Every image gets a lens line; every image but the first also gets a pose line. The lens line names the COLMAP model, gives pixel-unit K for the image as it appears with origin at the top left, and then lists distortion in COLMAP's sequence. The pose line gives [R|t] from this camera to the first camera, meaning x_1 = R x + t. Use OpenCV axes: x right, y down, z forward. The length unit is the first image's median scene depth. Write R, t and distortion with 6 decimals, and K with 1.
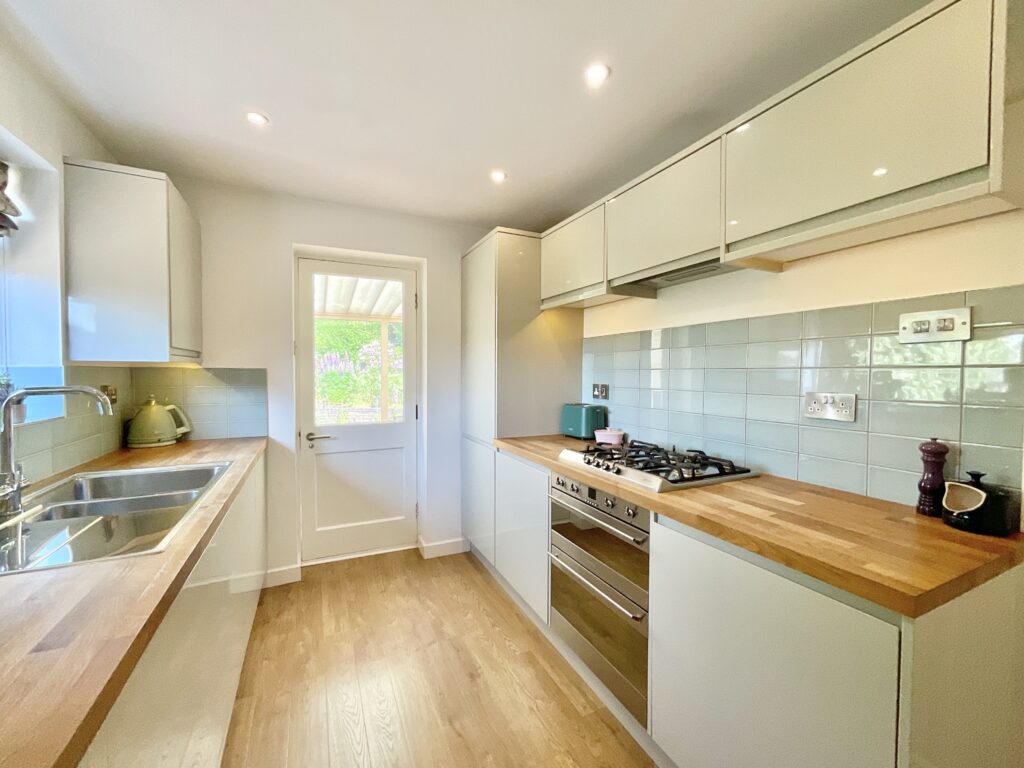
lens RADIAL K [[415.5, 0, 509.2], [0, 415.5, 383.9], [0, 0, 1]] dist [-0.000563, 0.000017]
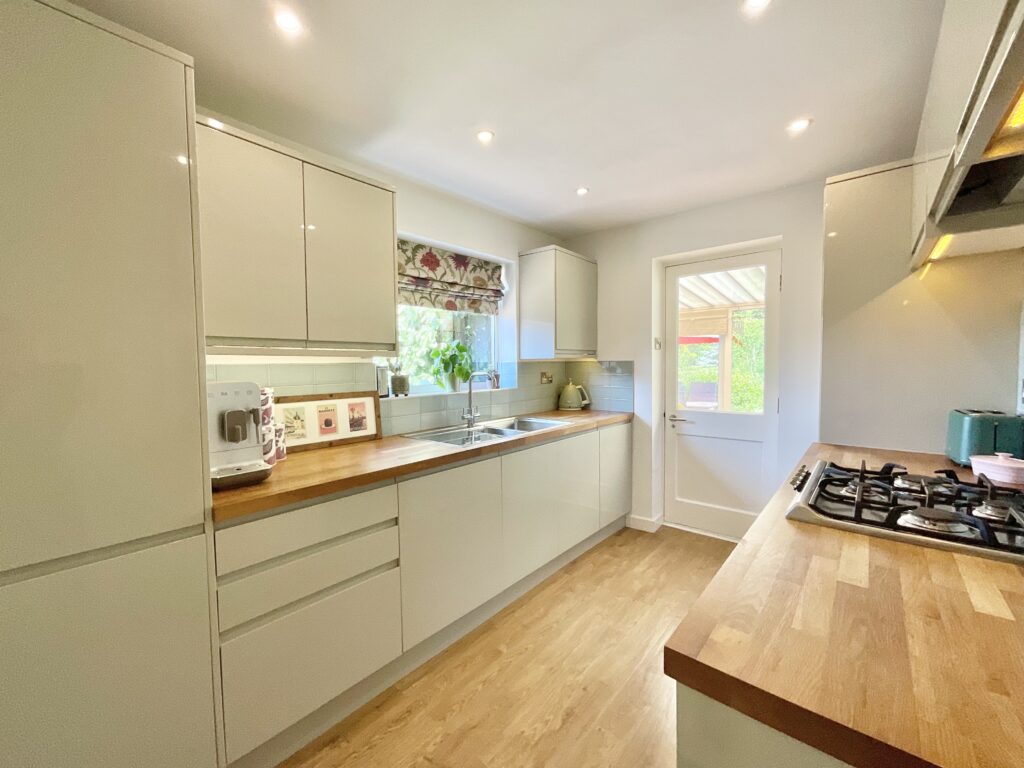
lens RADIAL K [[415.5, 0, 509.2], [0, 415.5, 383.9], [0, 0, 1]] dist [-0.000563, 0.000017]
pose [[0.403087, 0.035549, -0.914471, 0.503728], [-0.012458, 0.999366, 0.033358, -0.003686], [0.915077, -0.002054, 0.403274, 0.132735]]
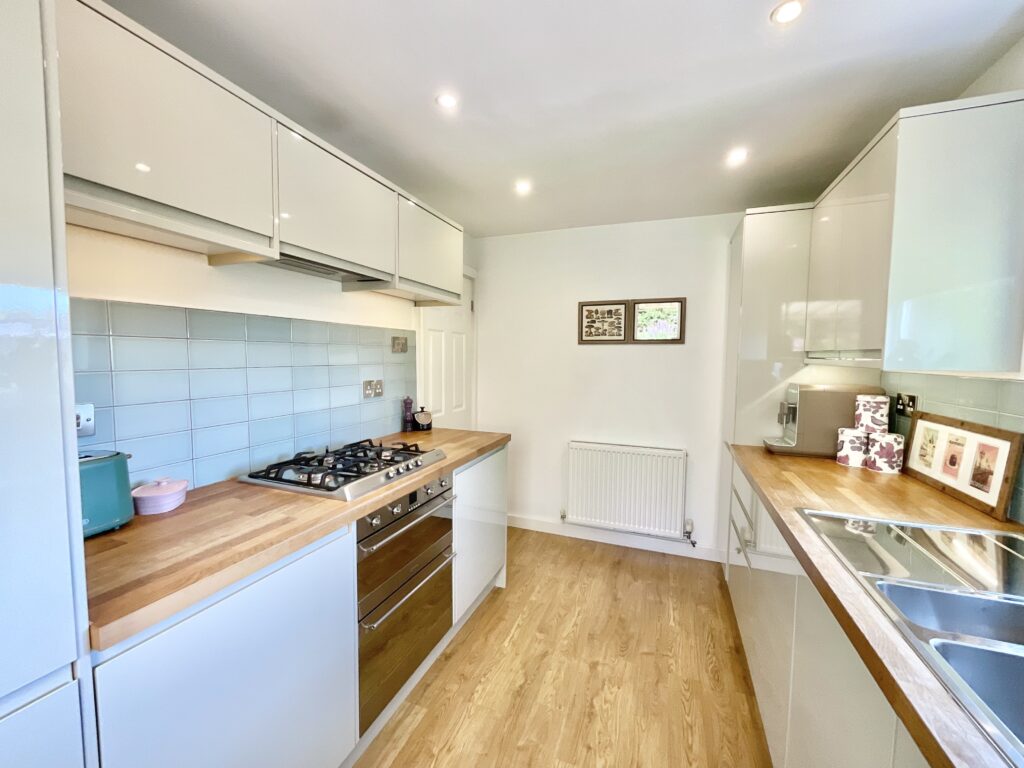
lens RADIAL K [[415.5, 0, 509.2], [0, 415.5, 383.9], [0, 0, 1]] dist [-0.000563, 0.000017]
pose [[-0.688459, -0.060622, 0.722737, -0.464262], [0.009367, 0.995674, 0.092438, -0.066791], [-0.725215, 0.070410, -0.684913, 1.063437]]
